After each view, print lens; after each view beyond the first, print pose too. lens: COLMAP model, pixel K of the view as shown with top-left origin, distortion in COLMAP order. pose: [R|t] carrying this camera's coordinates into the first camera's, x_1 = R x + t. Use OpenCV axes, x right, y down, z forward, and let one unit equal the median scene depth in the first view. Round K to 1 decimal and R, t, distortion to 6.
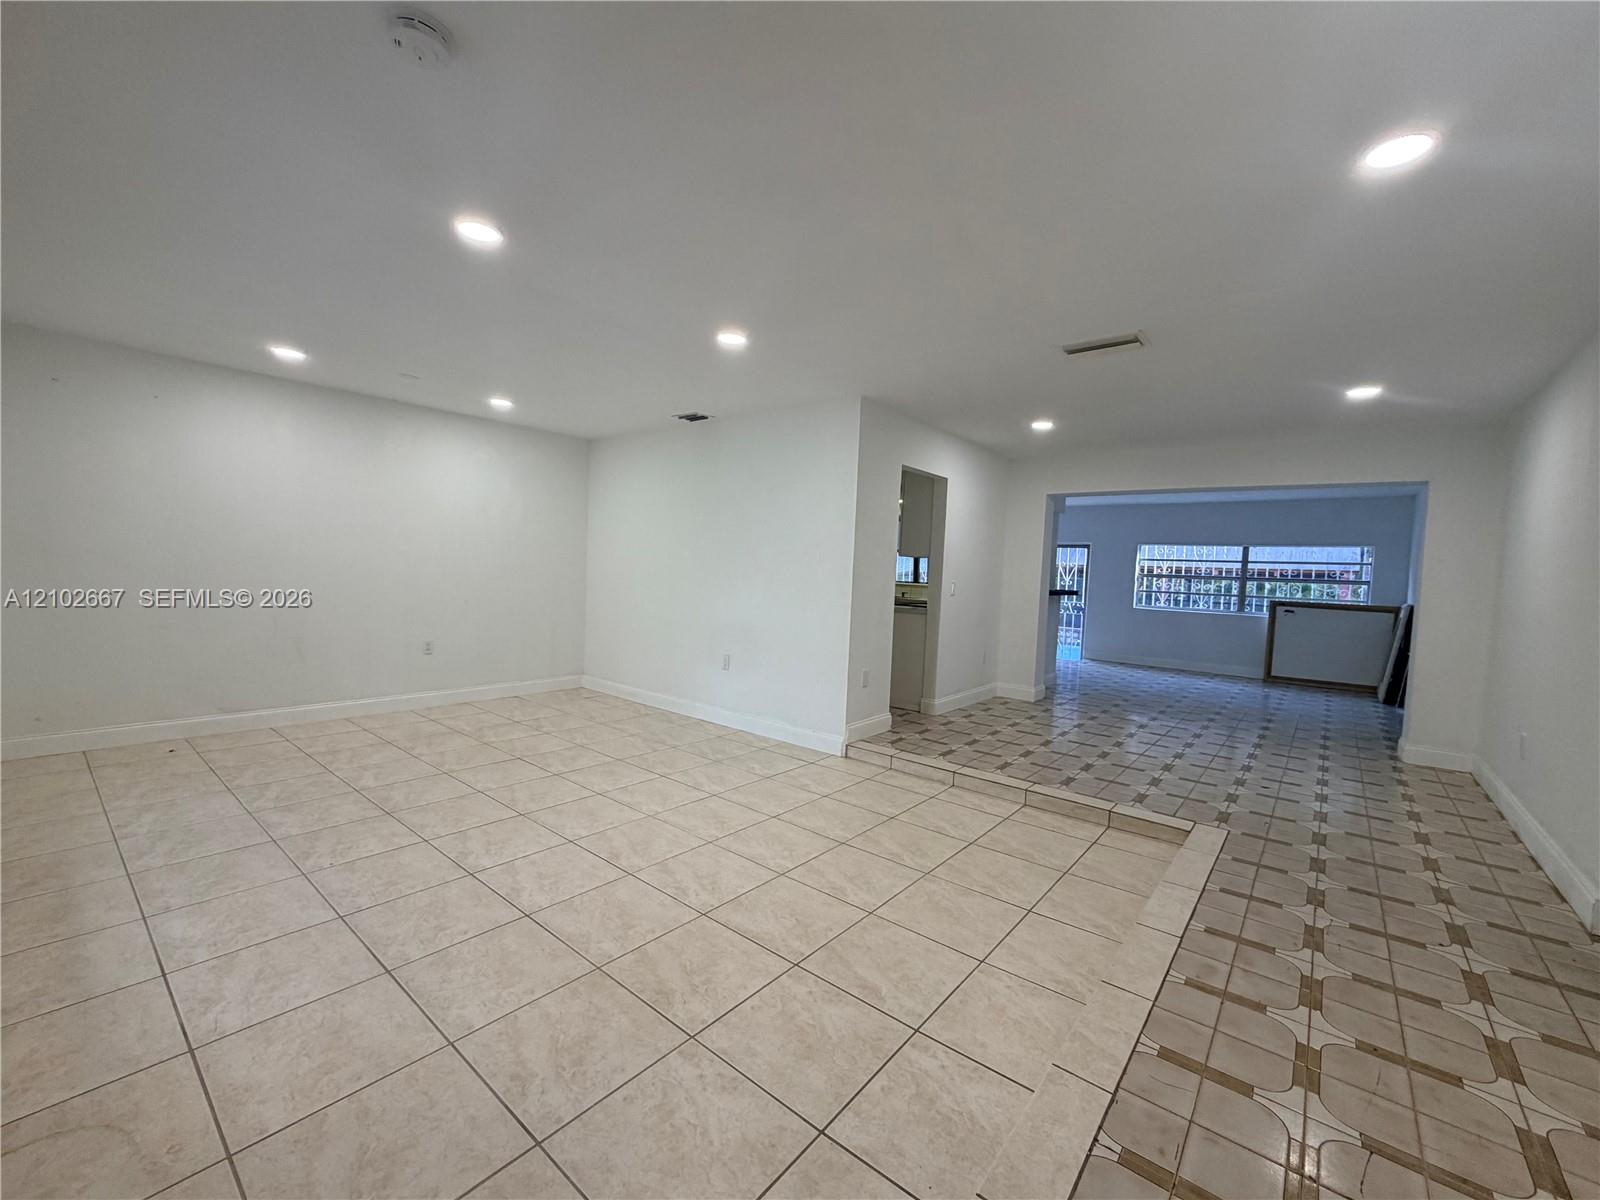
lens RADIAL K [[646.4, 0, 805.4], [0, 646.4, 595.2], [0, 0, 1]] dist [-0.003183, 0.000368]
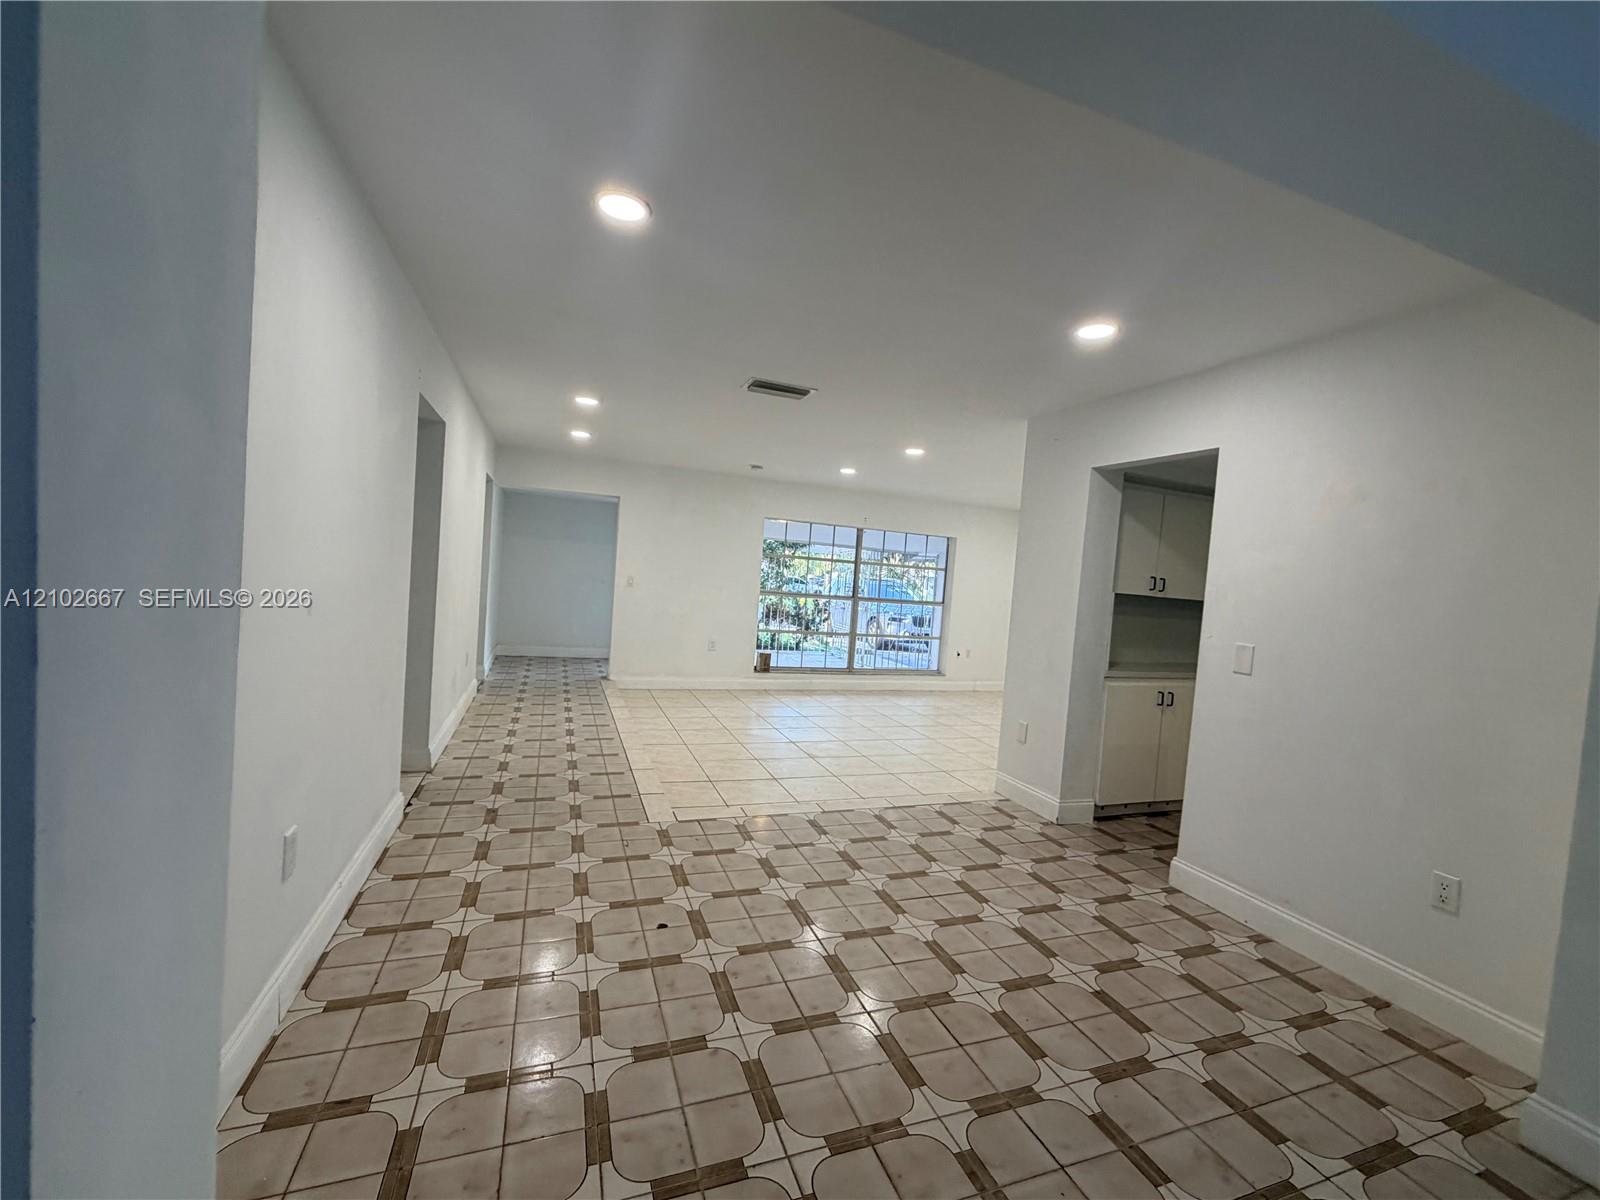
lens RADIAL K [[646.4, 0, 807.5], [0, 646.4, 604.3], [0, 0, 1]] dist [-0.003183, 0.000368]
pose [[-0.488777, -0.039092, -0.871533, 1.377610], [-0.132000, 0.990808, 0.029587, -0.039888], [0.862365, 0.129504, -0.489444, 1.599713]]
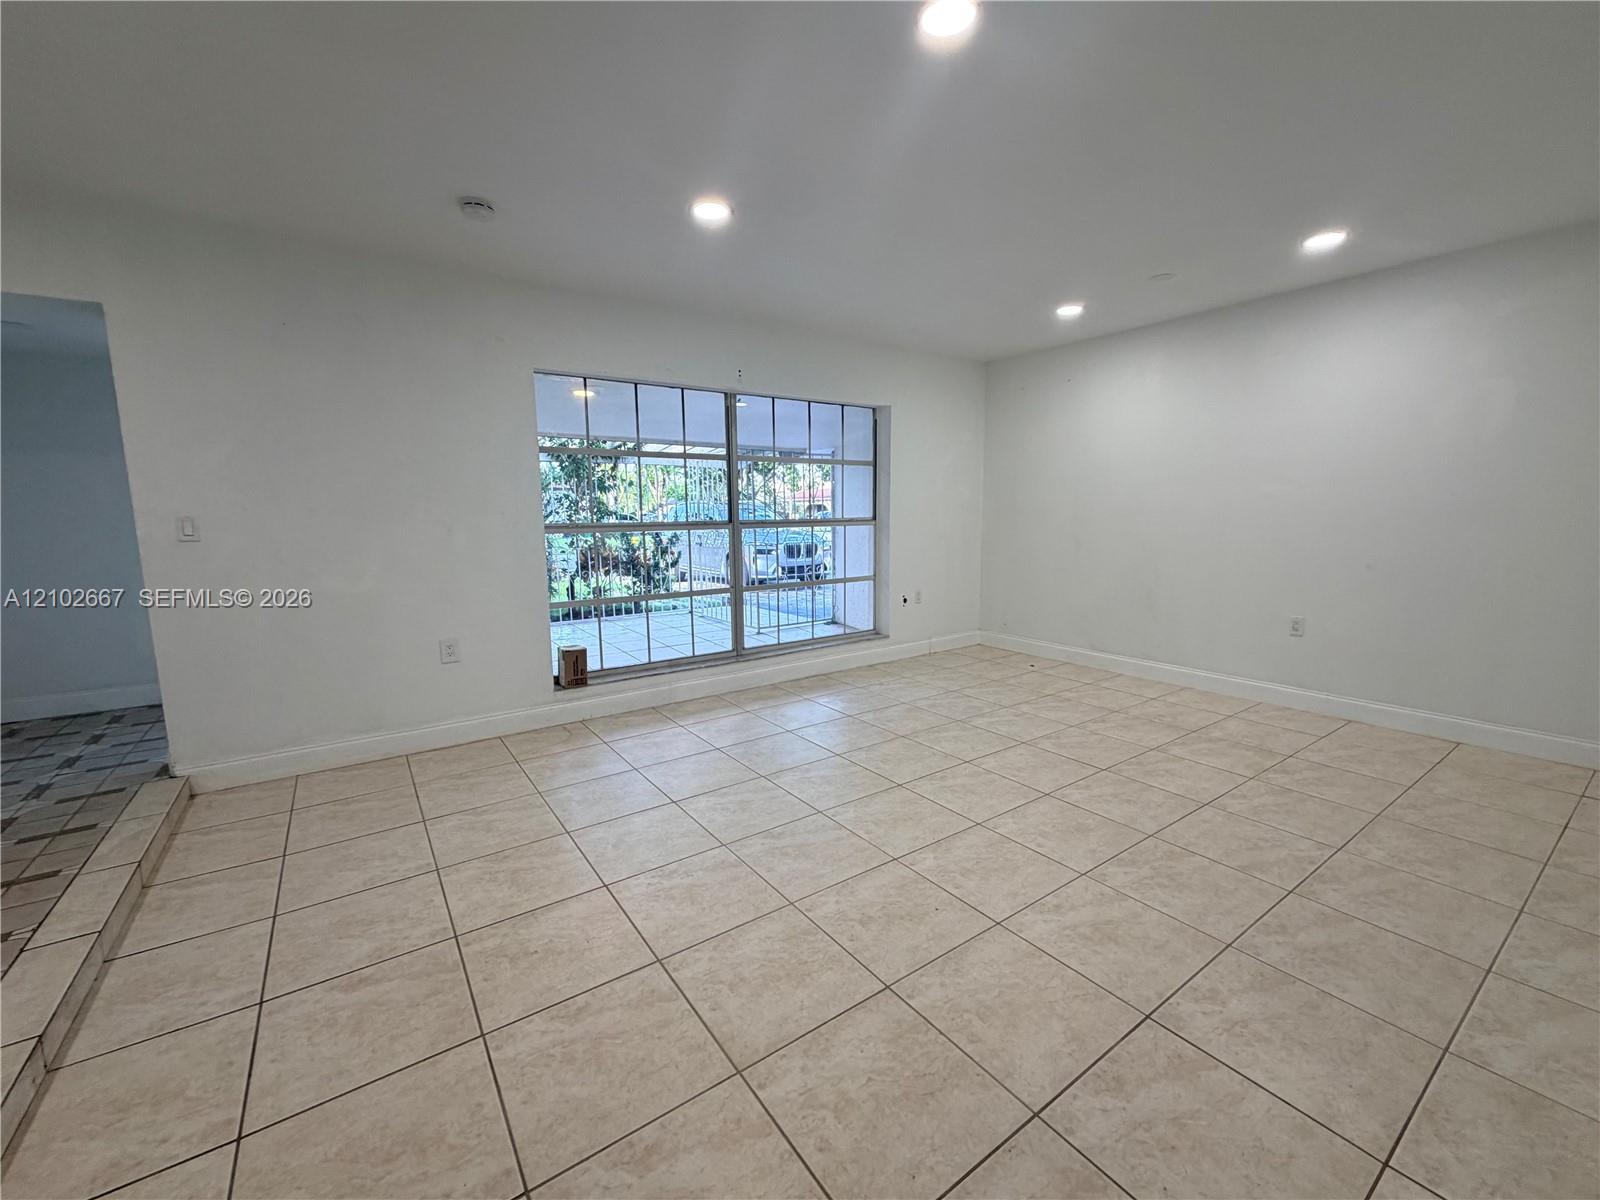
lens RADIAL K [[646.4, 0, 804.4], [0, 646.4, 608.5], [0, 0, 1]] dist [-0.003183, 0.000368]
pose [[-0.264474, 0.106013, -0.958548, 0.426016], [-0.042907, 0.991662, 0.121514, -0.009363], [0.963438, 0.073266, -0.257720, 1.054594]]
